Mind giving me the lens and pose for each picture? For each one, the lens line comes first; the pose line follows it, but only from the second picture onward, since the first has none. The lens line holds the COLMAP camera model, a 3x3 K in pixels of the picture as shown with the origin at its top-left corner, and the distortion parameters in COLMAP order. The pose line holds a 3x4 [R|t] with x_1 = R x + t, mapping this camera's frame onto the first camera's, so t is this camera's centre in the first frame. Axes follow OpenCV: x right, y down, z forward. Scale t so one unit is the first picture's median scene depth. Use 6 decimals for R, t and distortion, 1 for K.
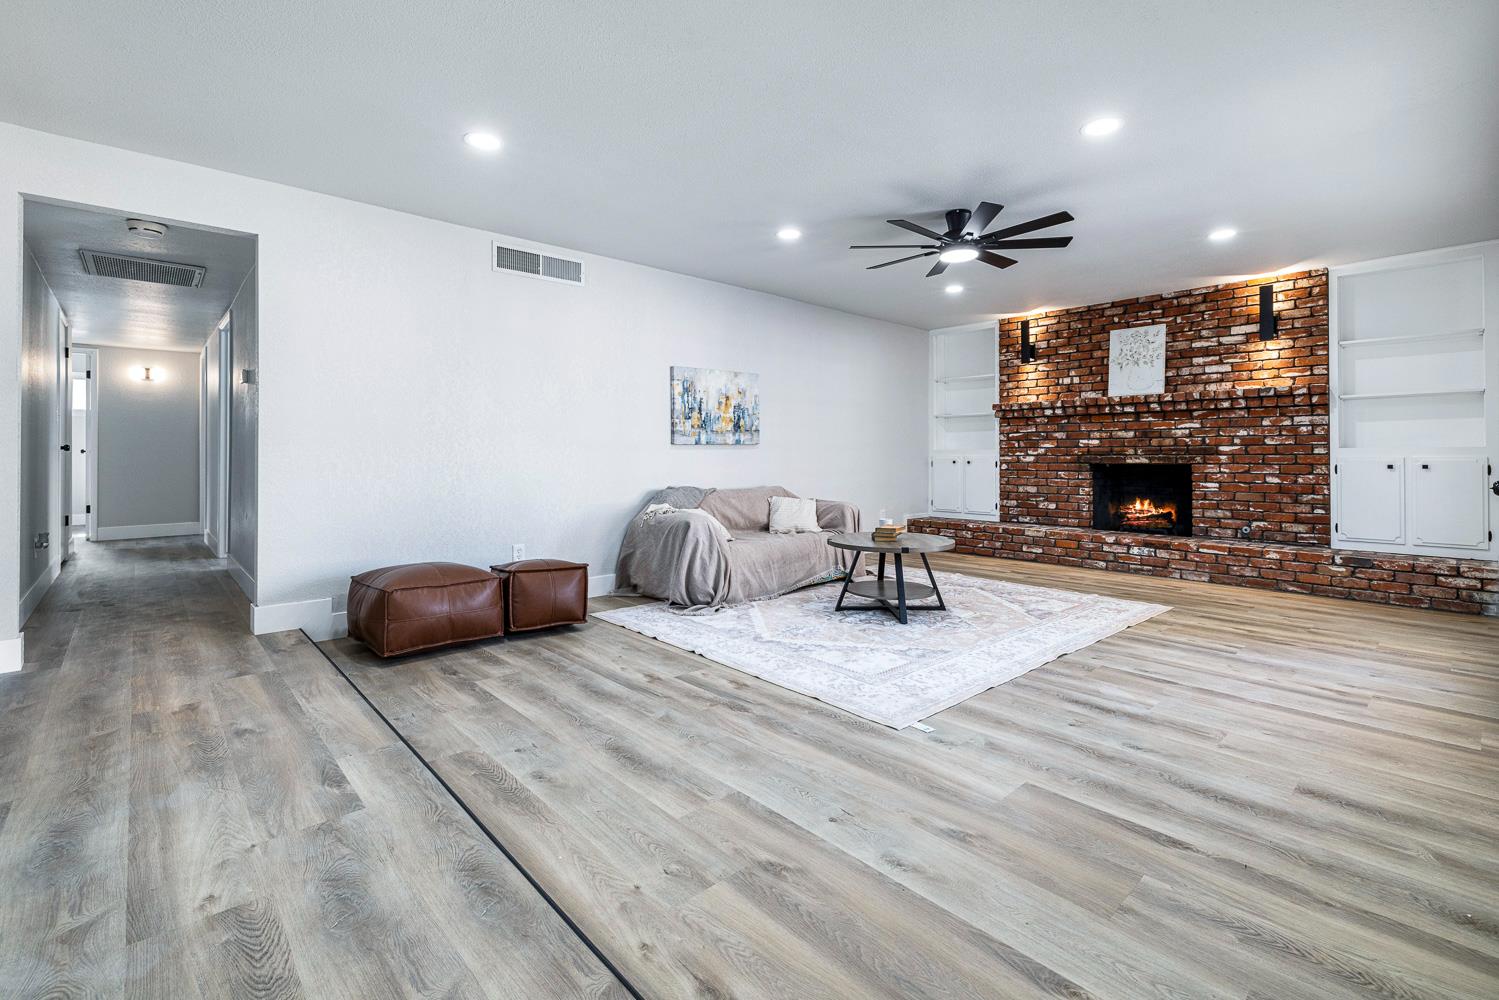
lens RADIAL K [[666.0, 0, 747.3], [0, 666.0, 449.8], [0, 0, 1]] dist [0.001535, 0.000108]
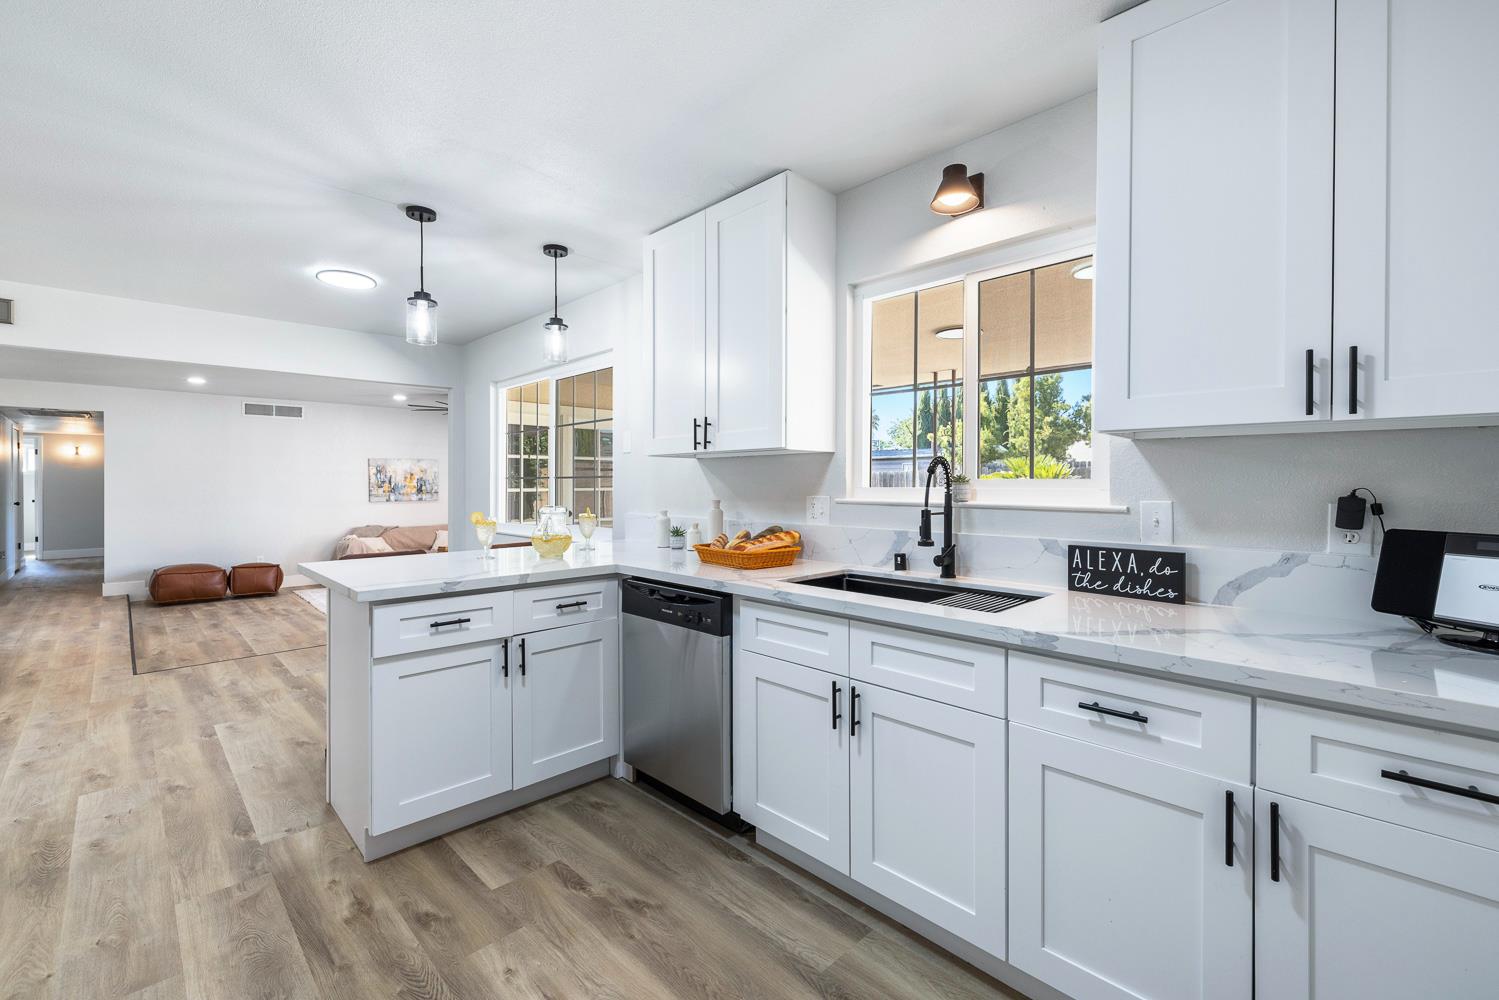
lens RADIAL K [[634.3, 0, 751.8], [0, 634.3, 489.0], [0, 0, 1]] dist [0.000459, -0.000061]
pose [[0.998974, -0.000757, 0.045274, 0.765542], [0.000242, 0.999935, 0.011395, -0.056617], [-0.045280, -0.011372, 0.998910, -0.691472]]
